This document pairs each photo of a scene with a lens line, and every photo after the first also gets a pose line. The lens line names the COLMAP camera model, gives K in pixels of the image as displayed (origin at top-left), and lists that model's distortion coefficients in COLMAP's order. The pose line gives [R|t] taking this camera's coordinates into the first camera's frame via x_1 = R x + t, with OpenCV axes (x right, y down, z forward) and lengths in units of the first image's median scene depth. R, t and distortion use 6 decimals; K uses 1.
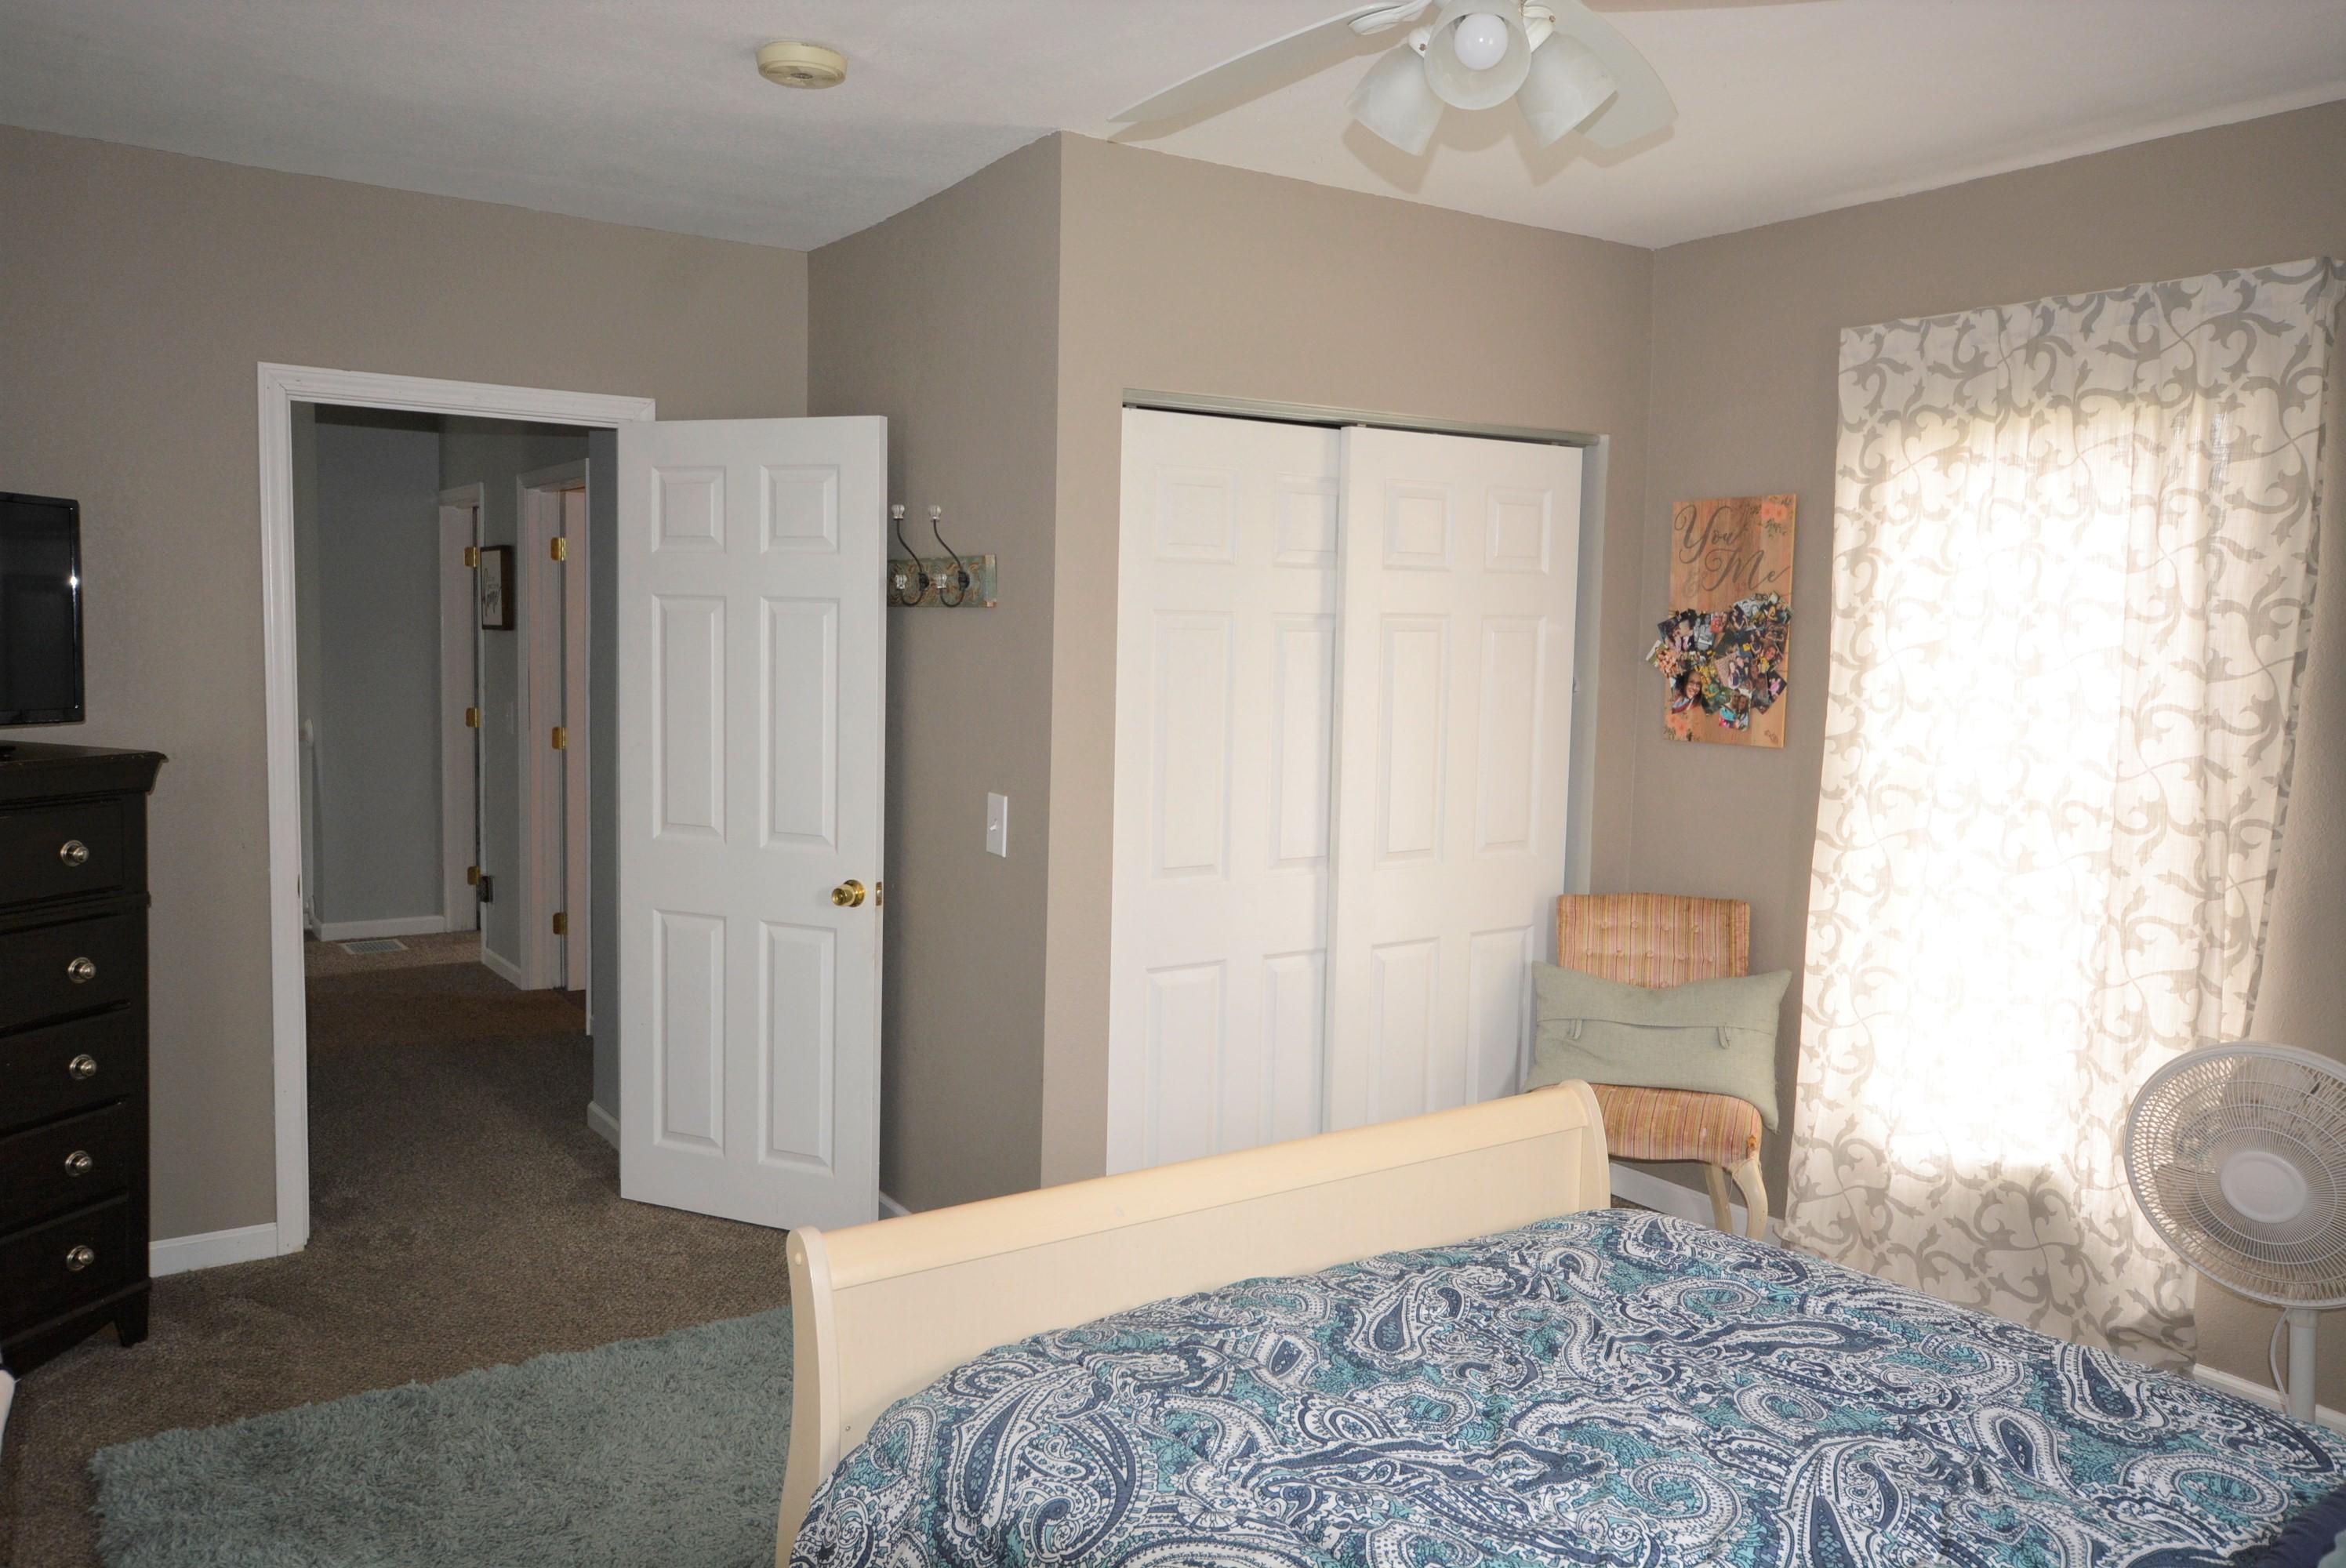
lens RADIAL K [[1784.3, 0, 1175.7], [0, 1784.3, 776.5], [0, 0, 1]] dist [0.008293, 0.025108]
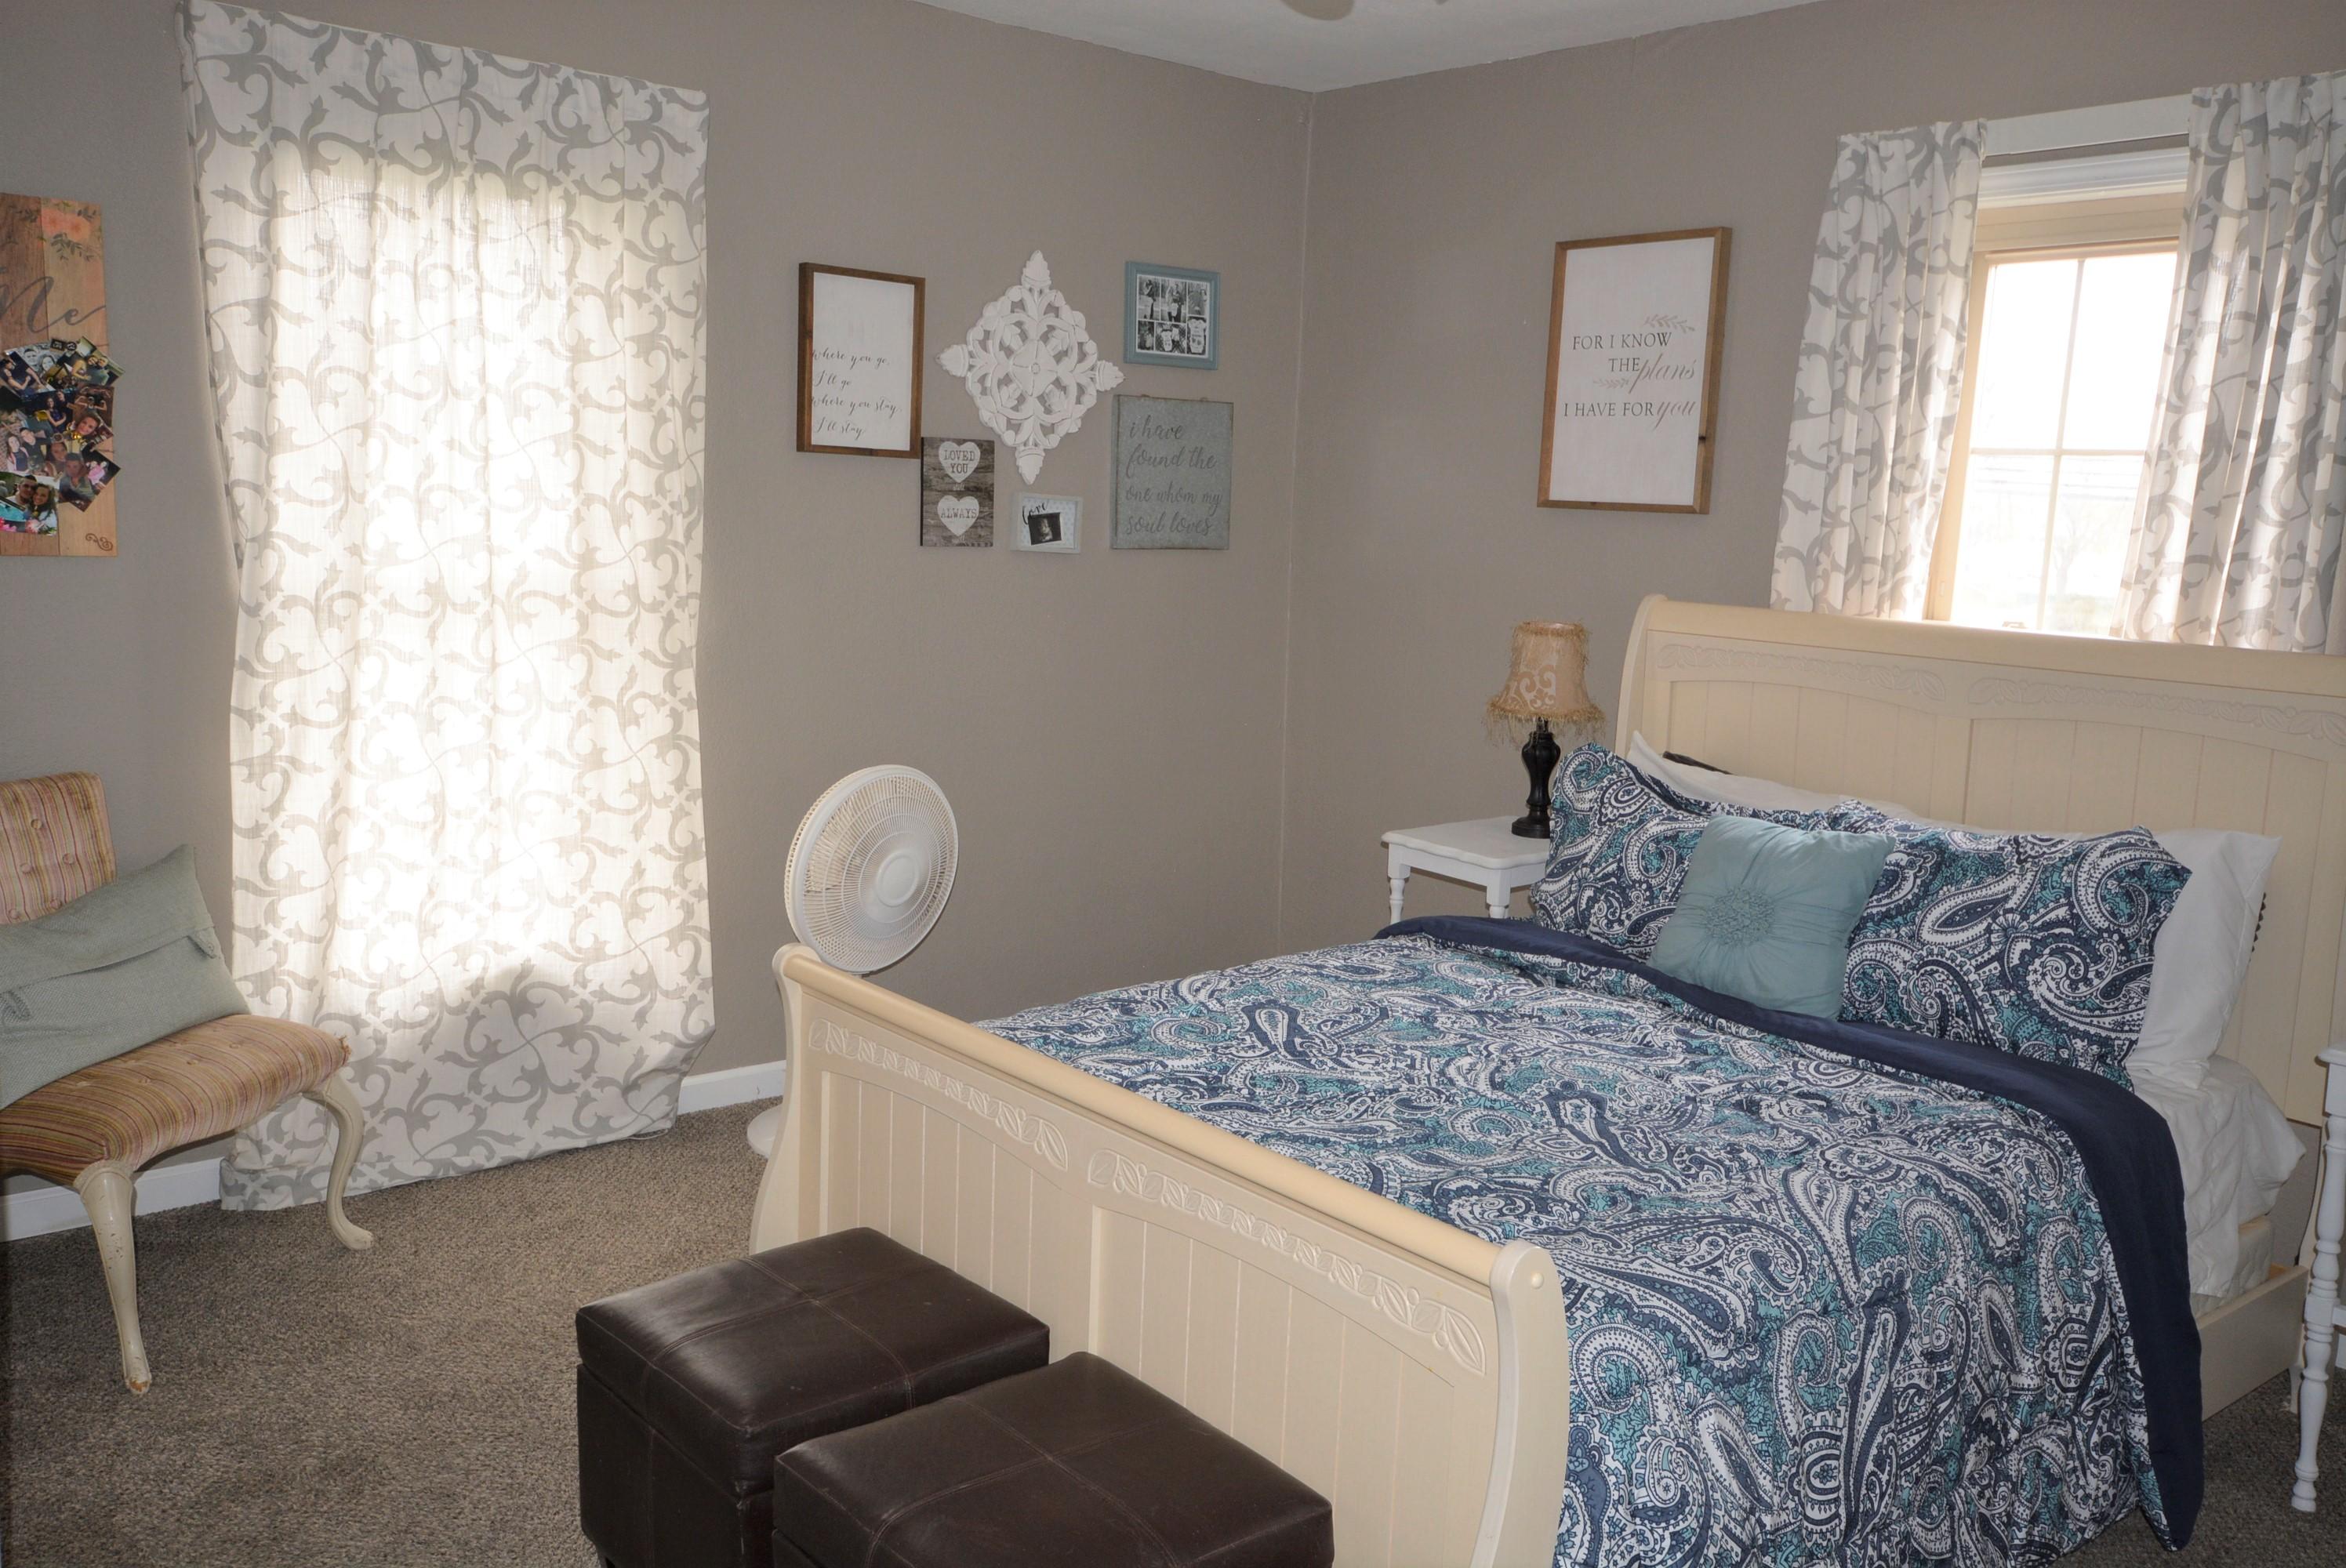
lens RADIAL K [[1977.7, 0, 1172.1], [0, 1977.7, 769.8], [0, 0, 1]] dist [0.034487, 0.025276]
pose [[-0.105786, -0.169659, 0.979809, -0.598043], [0.035709, 0.984054, 0.174249, -0.064648], [-0.993748, 0.053421, -0.098041, 0.728614]]
